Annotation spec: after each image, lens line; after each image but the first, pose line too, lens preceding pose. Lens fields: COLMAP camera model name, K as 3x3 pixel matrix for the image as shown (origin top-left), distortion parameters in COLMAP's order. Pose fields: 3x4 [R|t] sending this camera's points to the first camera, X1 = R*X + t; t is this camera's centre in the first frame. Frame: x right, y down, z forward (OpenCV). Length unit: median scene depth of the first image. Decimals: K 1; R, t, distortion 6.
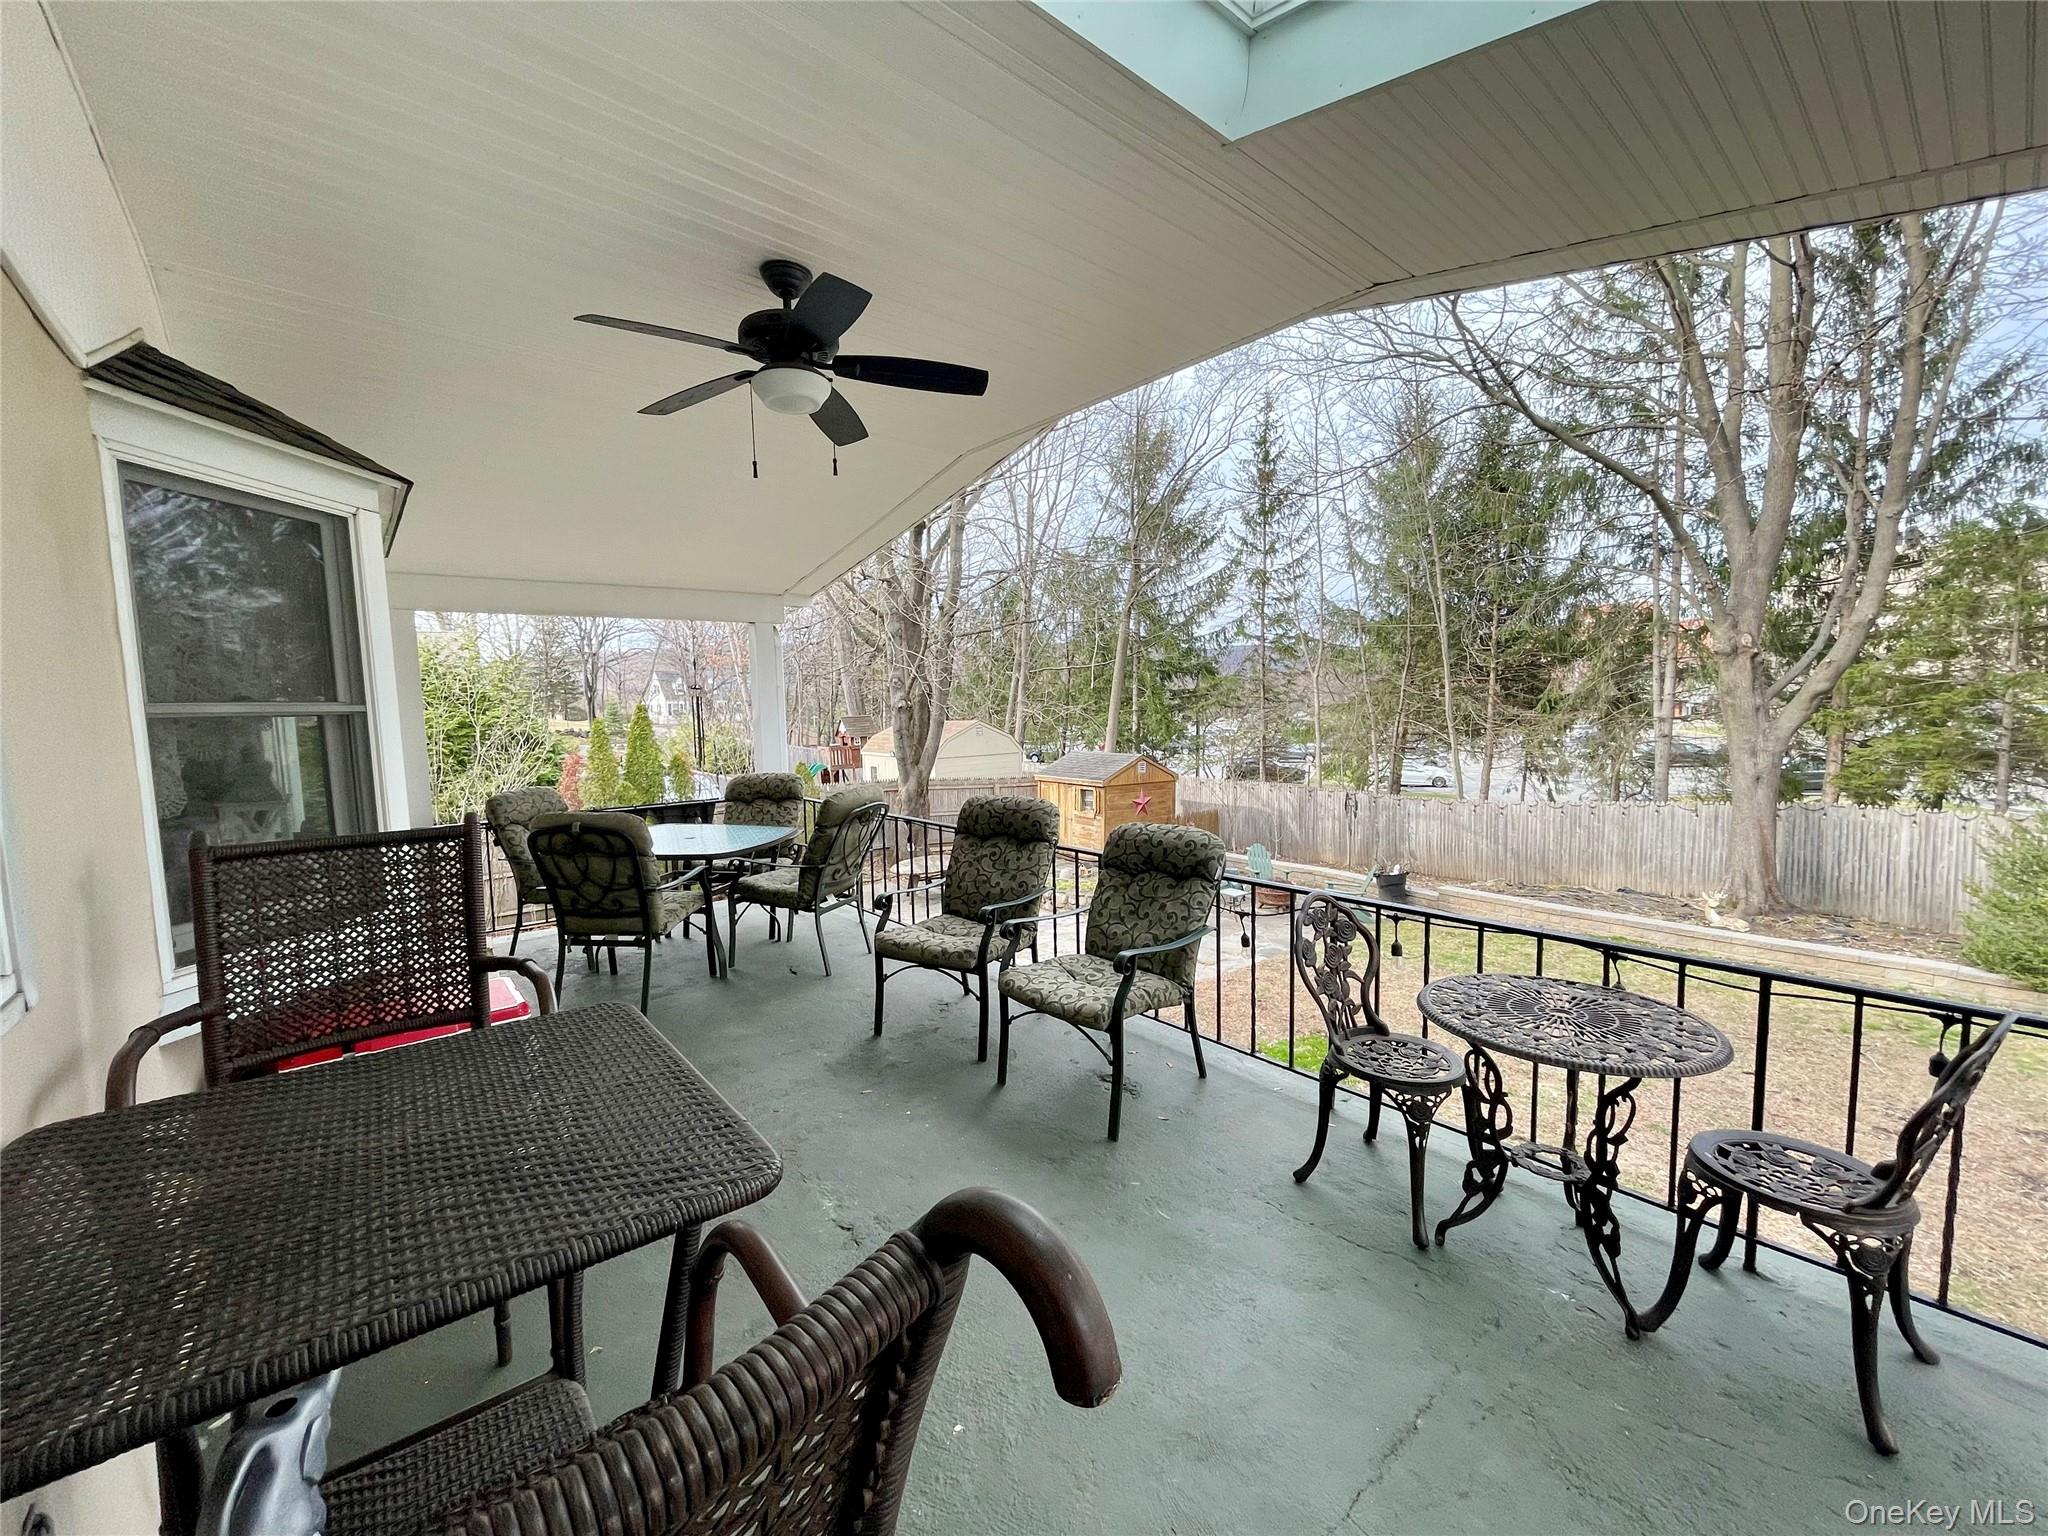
lens RADIAL K [[821.1, 0, 1012.7], [0, 821.1, 781.2], [0, 0, 1]] dist [-0.004184, 0.000339]
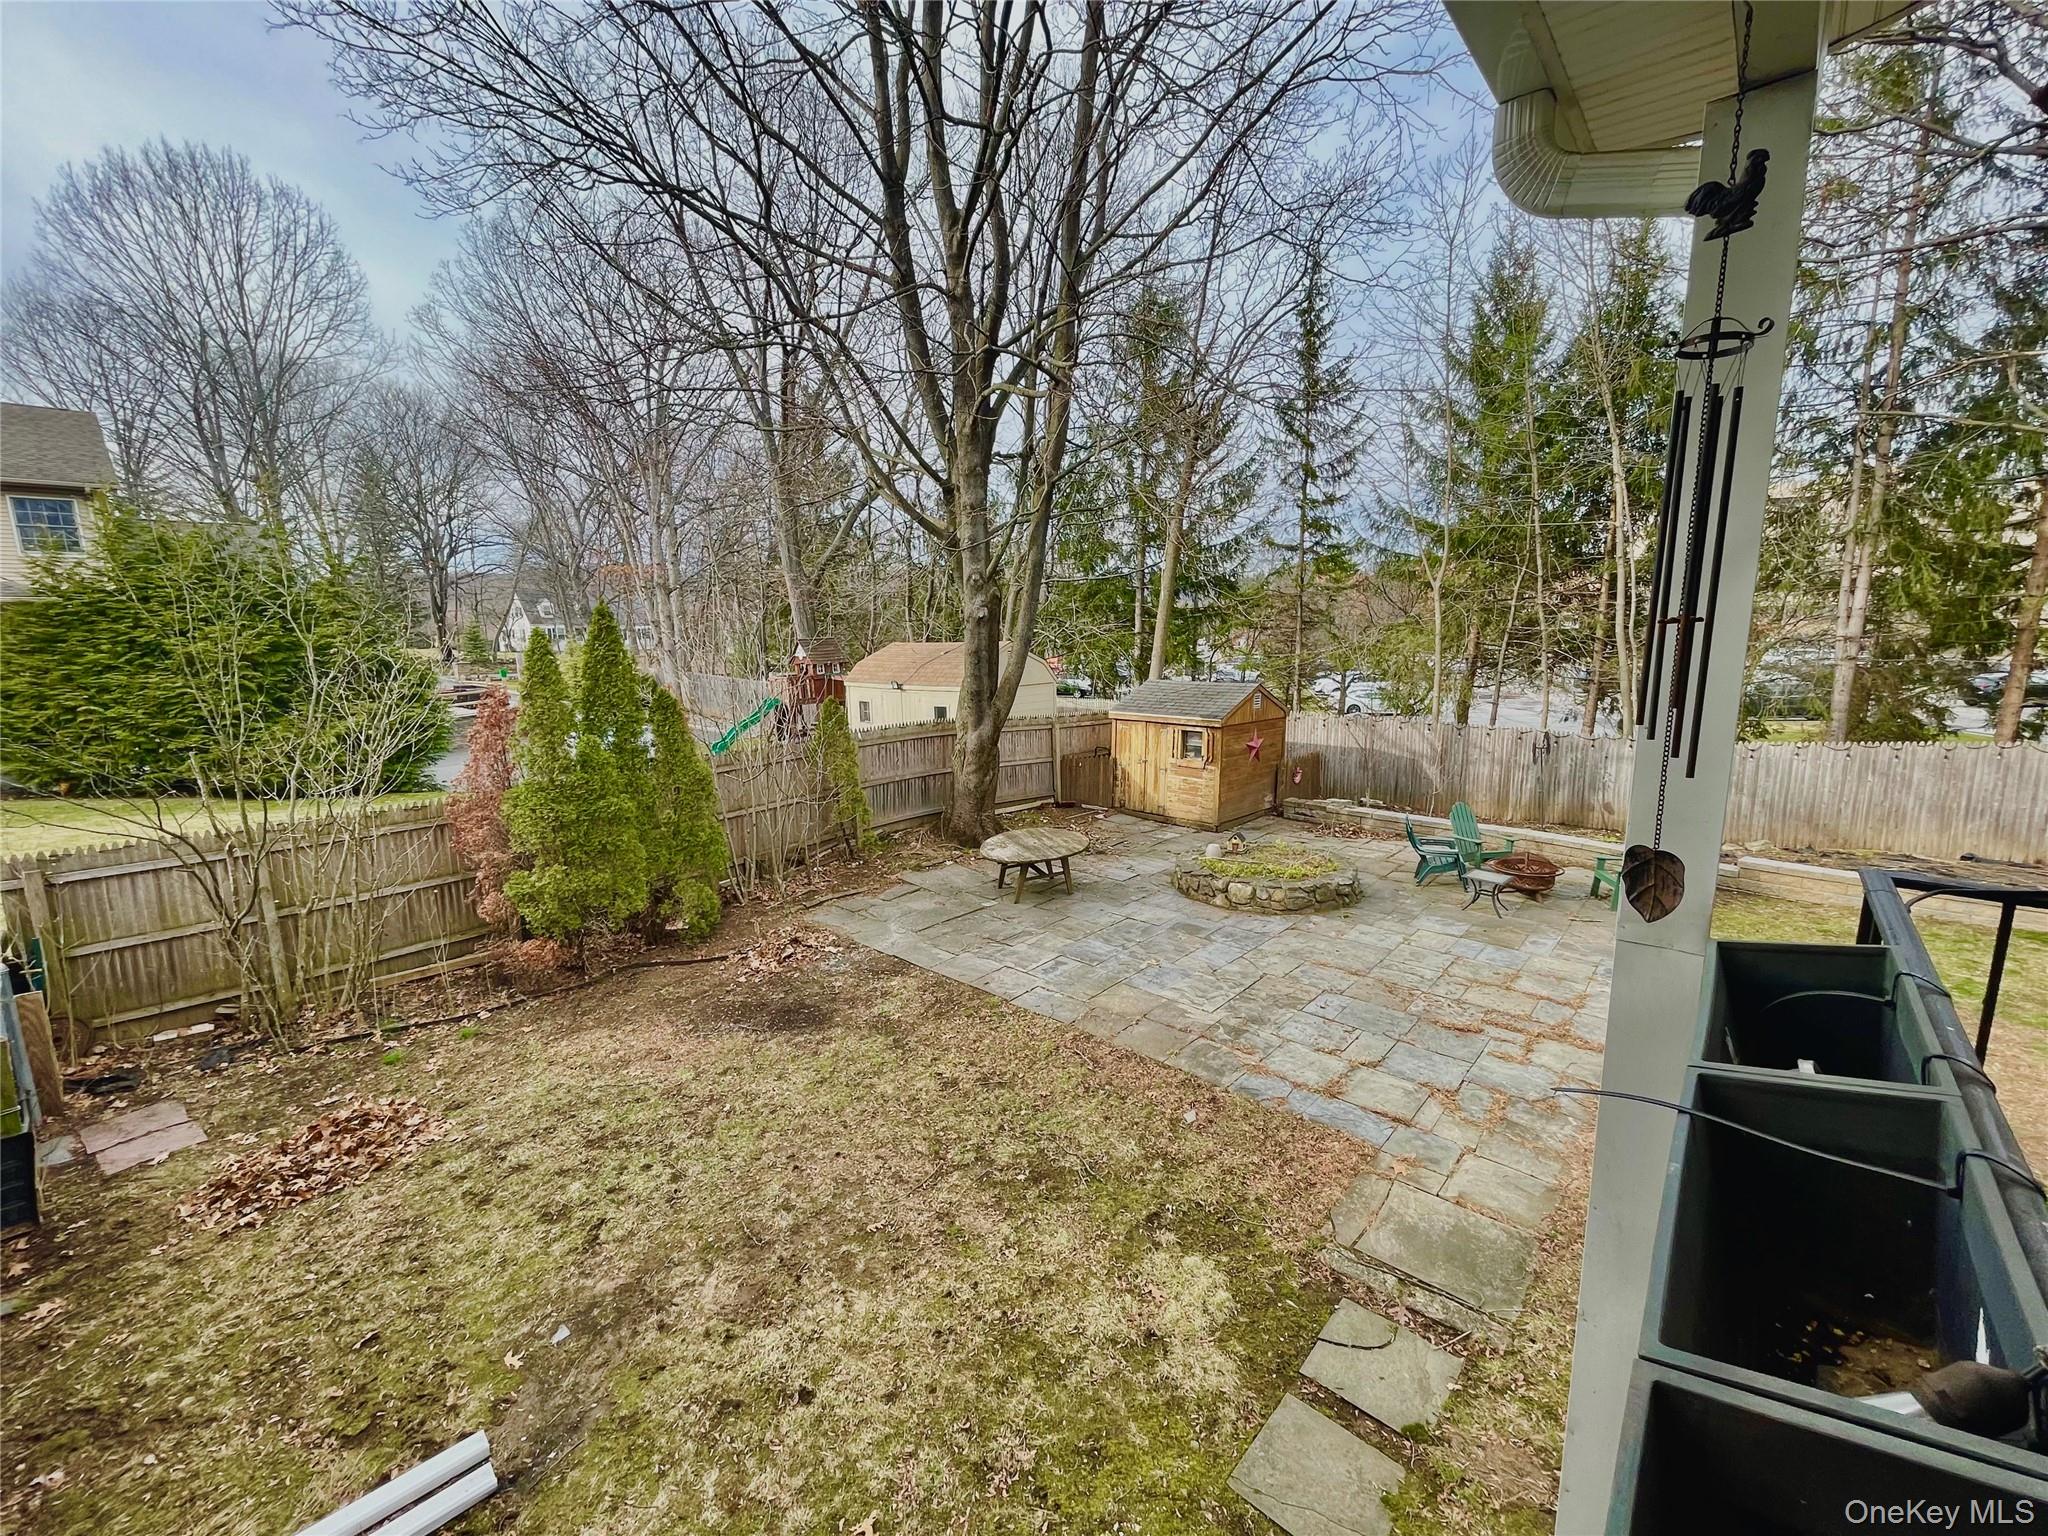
lens RADIAL K [[821.1, 0, 1012.2], [0, 821.1, 764.3], [0, 0, 1]] dist [-0.004184, 0.000339]
pose [[0.990410, -0.019077, 0.136833, -0.126102], [0.010044, 0.997743, 0.066400, -0.007605], [-0.137791, -0.064389, 0.988366, 0.186170]]
